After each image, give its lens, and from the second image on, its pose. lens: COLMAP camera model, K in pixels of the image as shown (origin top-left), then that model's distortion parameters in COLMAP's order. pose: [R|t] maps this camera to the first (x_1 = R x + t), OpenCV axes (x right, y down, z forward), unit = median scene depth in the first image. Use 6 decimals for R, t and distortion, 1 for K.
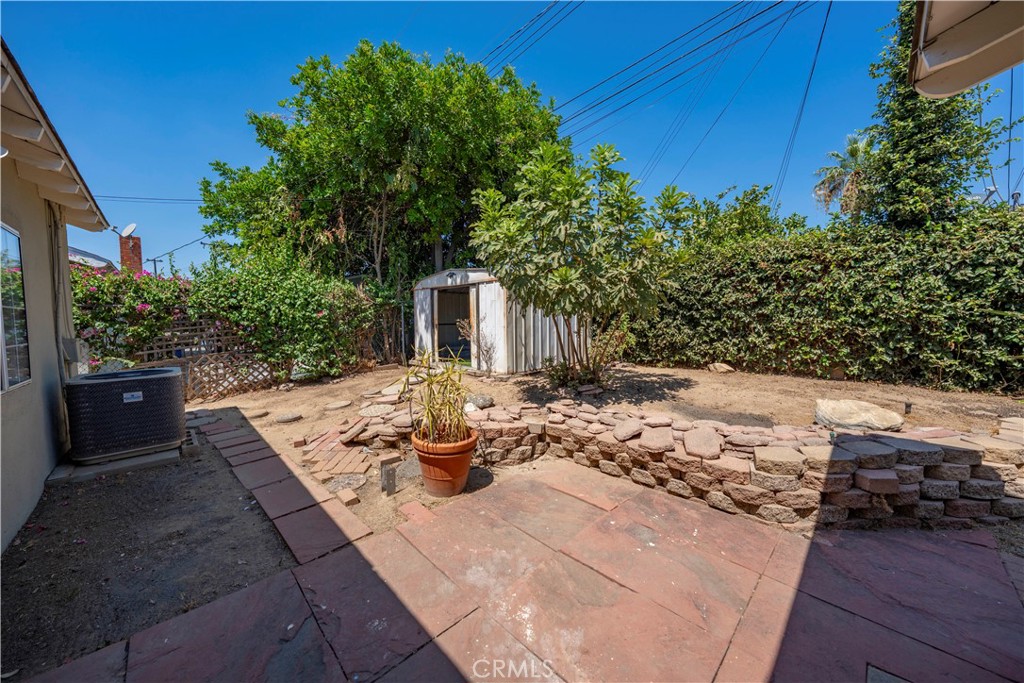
lens RADIAL K [[355.5, 0, 510.9], [0, 355.5, 338.5], [0, 0, 1]] dist [-0.001532, 0.000157]
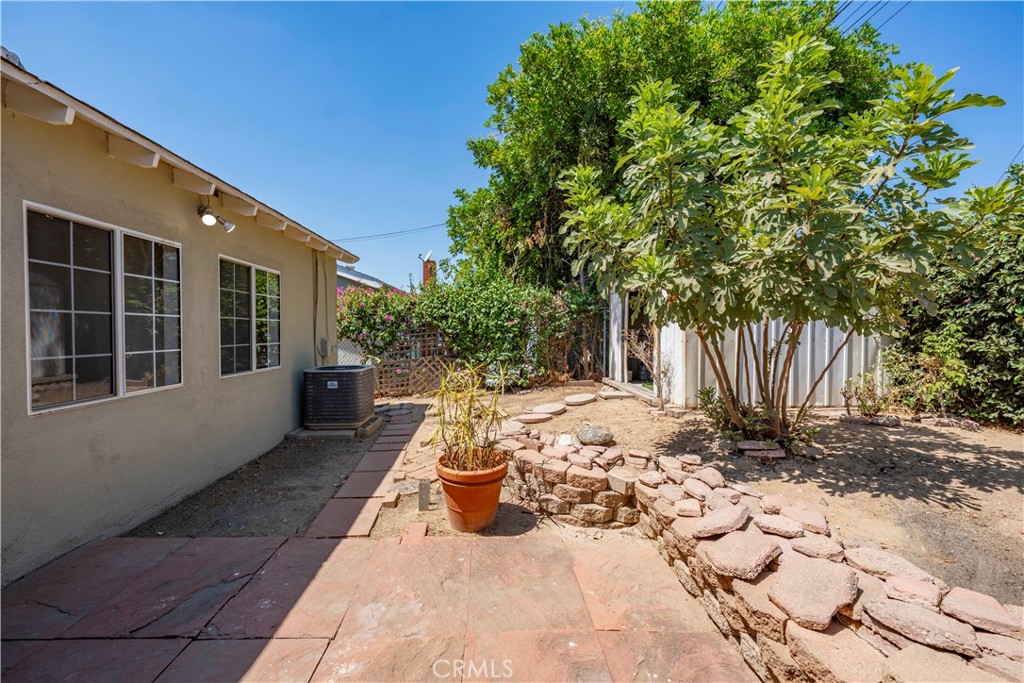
lens RADIAL K [[427.3, 0, 510.8], [0, 427.3, 340.3], [0, 0, 1]] dist [0.002215, -0.000315]
pose [[0.744857, 0.027904, -0.666641, 0.499509], [-0.043933, 0.999008, -0.007272, -0.021409], [0.665776, 0.034704, 0.745344, 0.223699]]
